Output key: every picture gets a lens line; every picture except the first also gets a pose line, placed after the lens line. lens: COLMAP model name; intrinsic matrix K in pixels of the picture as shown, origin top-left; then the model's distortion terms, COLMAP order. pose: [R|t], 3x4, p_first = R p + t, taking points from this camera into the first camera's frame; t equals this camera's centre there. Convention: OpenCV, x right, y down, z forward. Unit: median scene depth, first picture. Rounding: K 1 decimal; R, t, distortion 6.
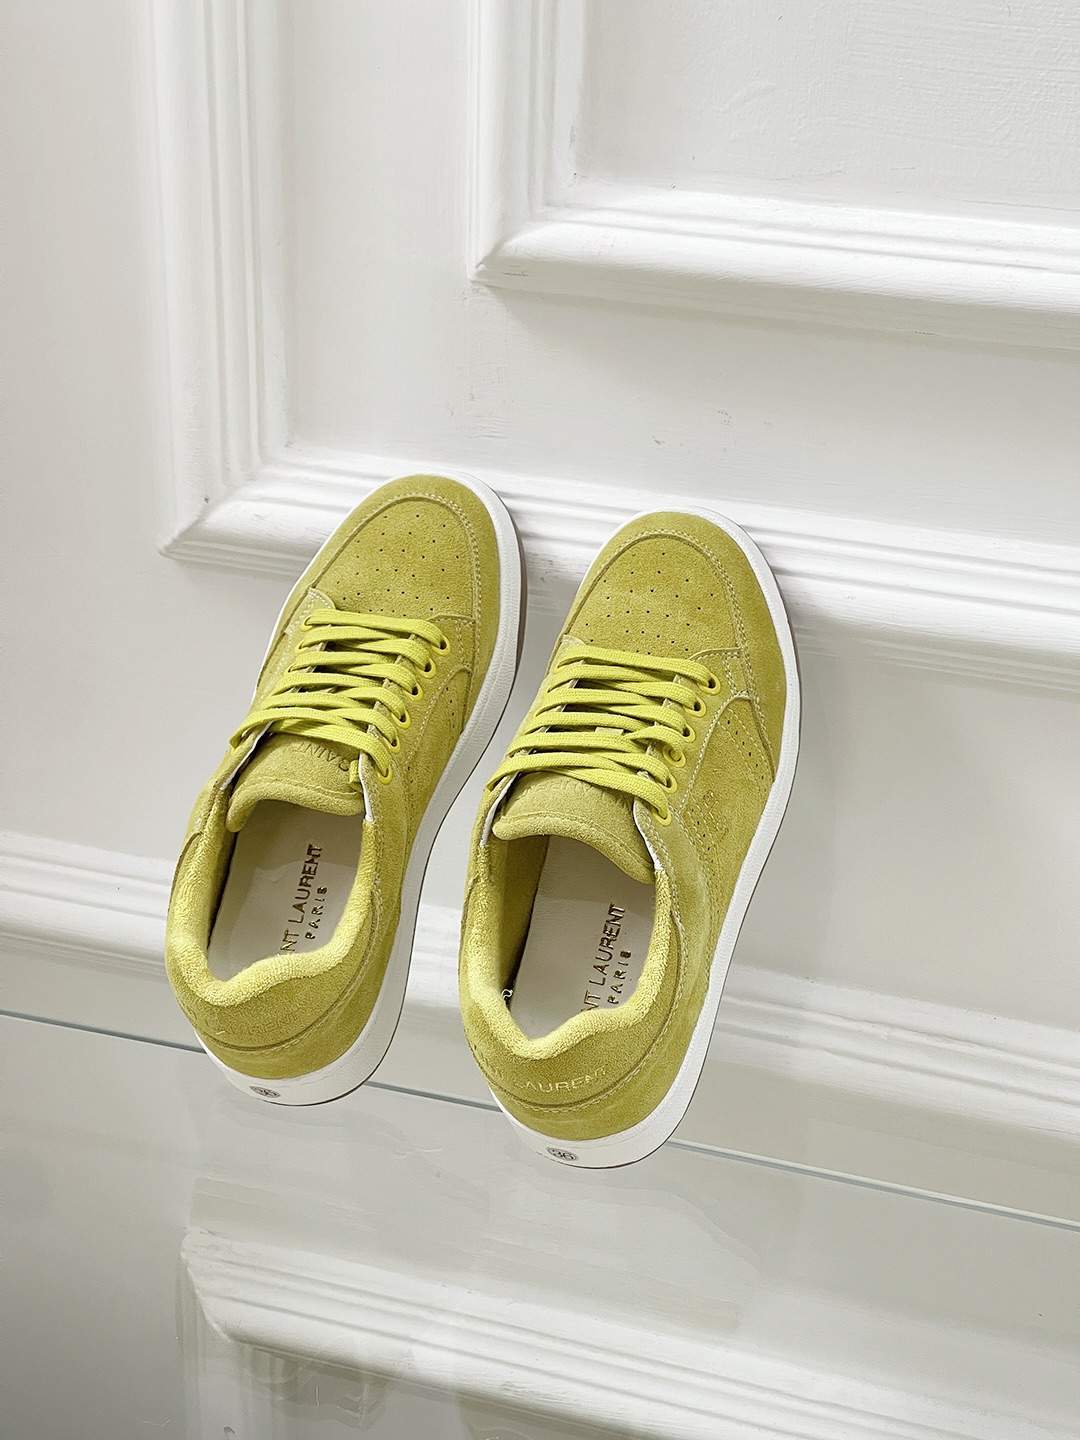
lens RADIAL K [[2703.6, 0, 541.9], [0, 2703.6, 675.1], [0, 0, 1]] dist [0.227196, -0.502248]
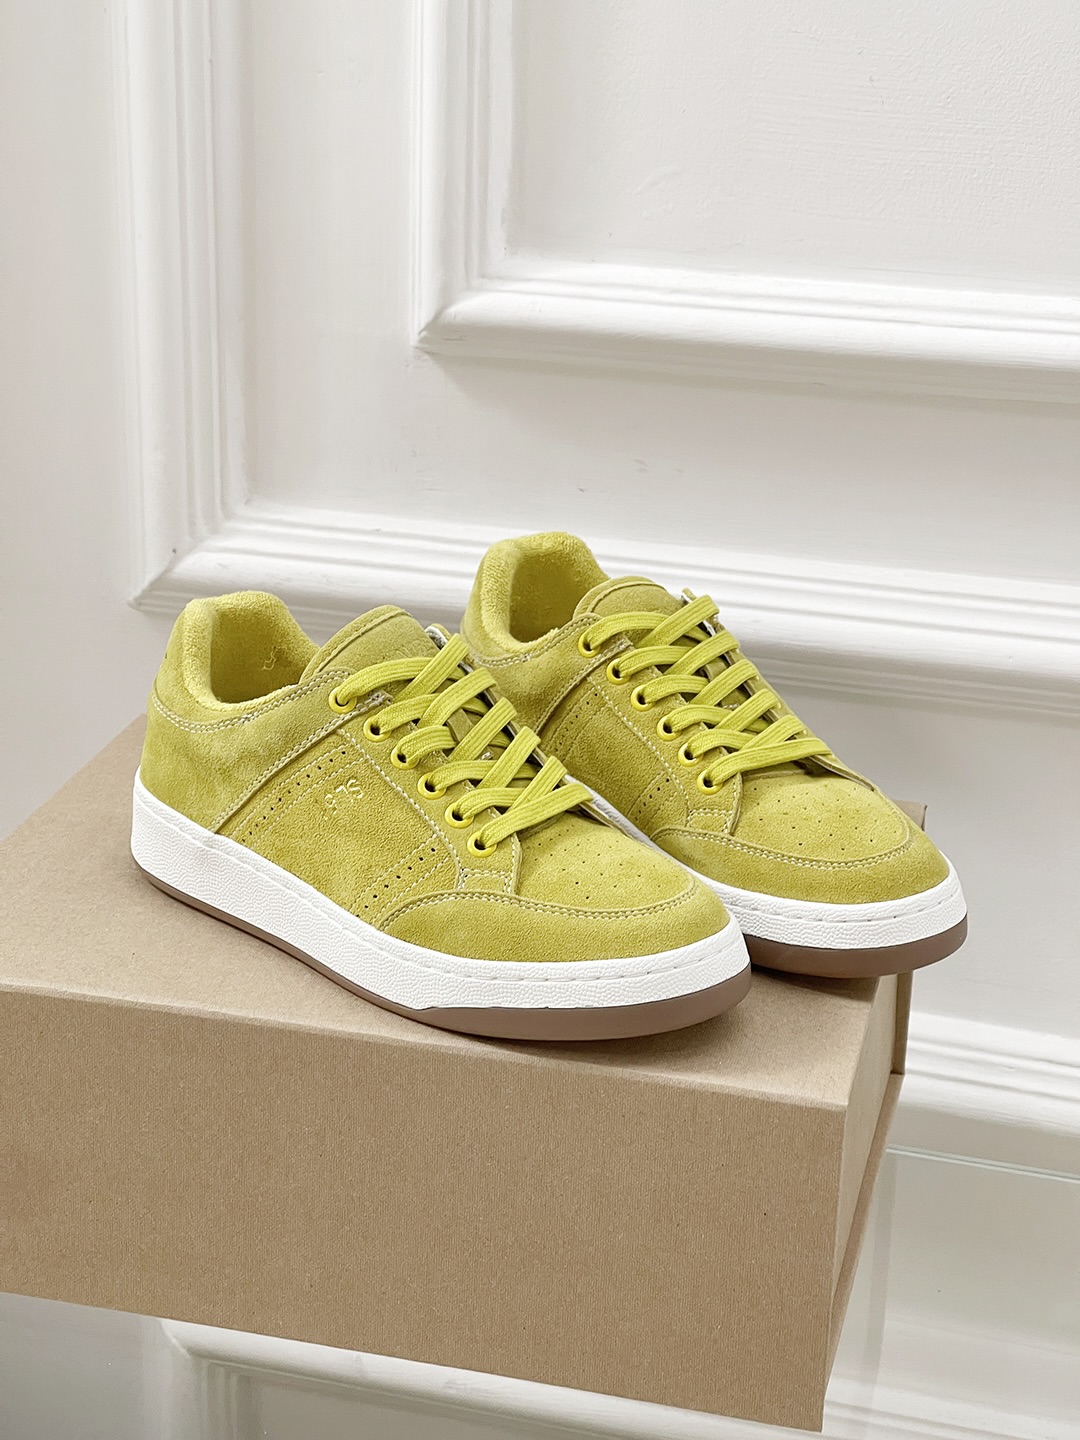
lens RADIAL K [[2711.4, 0, 538.7], [0, 2711.4, 688.1], [0, 0, 1]] dist [0.196216, -0.183453]
pose [[0.999055, -0.012129, 0.041726, -0.023854], [0.015380, 0.996796, -0.078496, 0.087150], [-0.040640, 0.079064, 0.996041, -0.116643]]
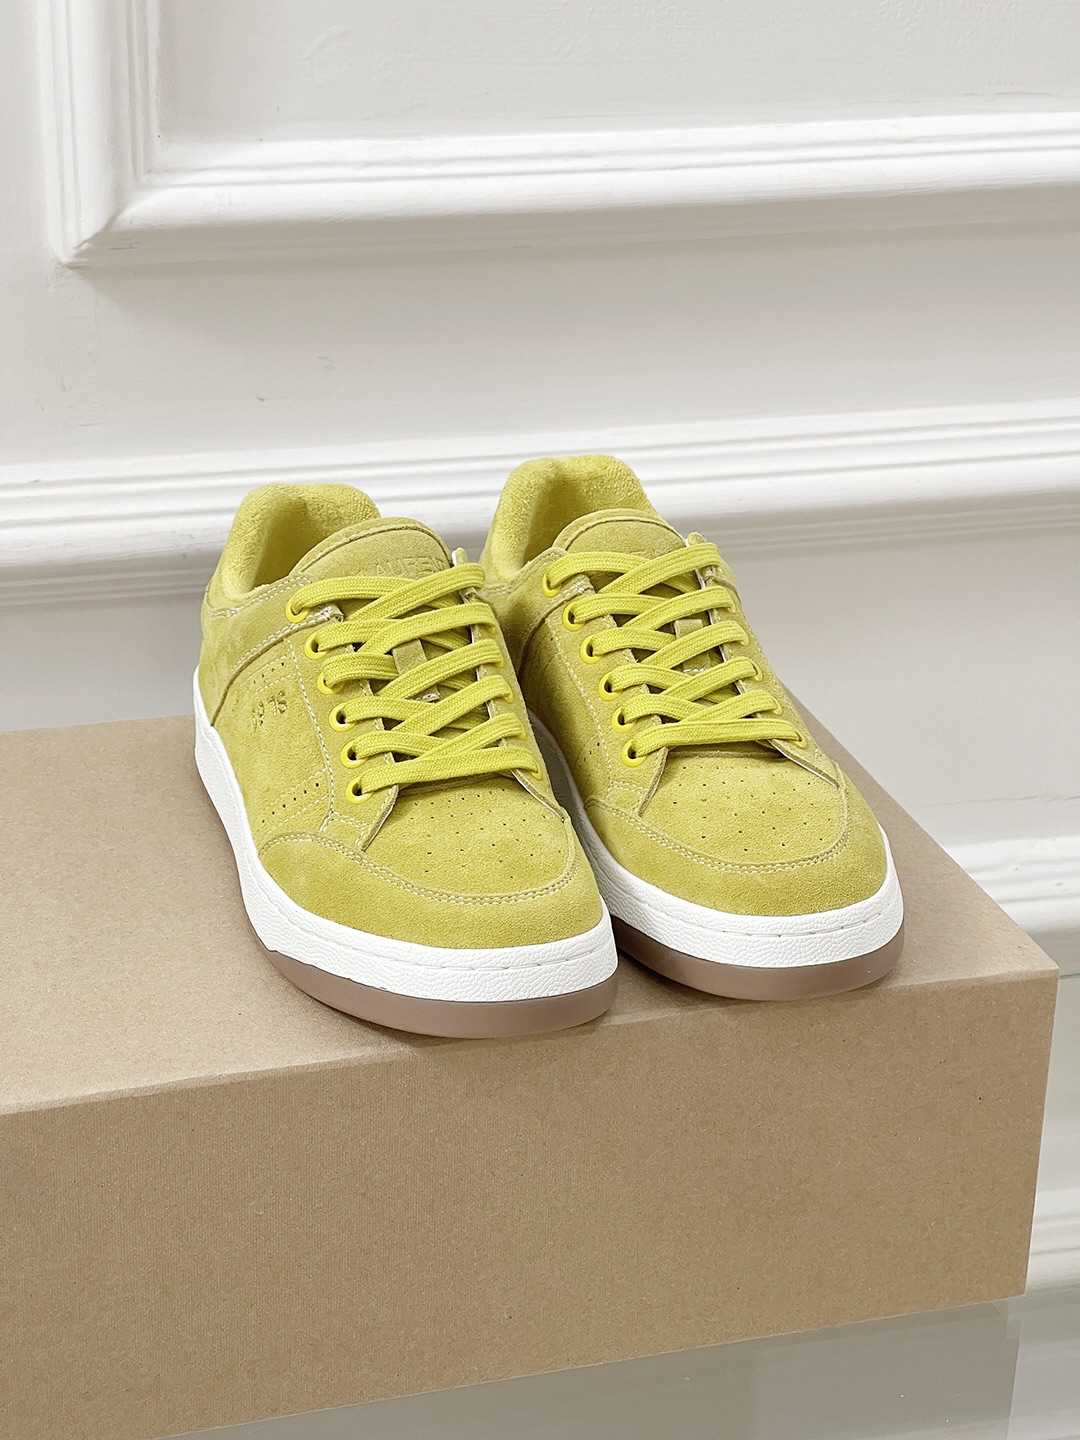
lens RADIAL K [[2666.8, 0, 540.0], [0, 2666.8, 720.0], [0, 0, 1]] dist [0.201006, -0.252250]
pose [[0.836868, -0.223134, 0.499863, -0.413123], [0.225428, 0.972606, 0.056753, -0.003136], [-0.498833, 0.065188, 0.864243, 0.096700]]
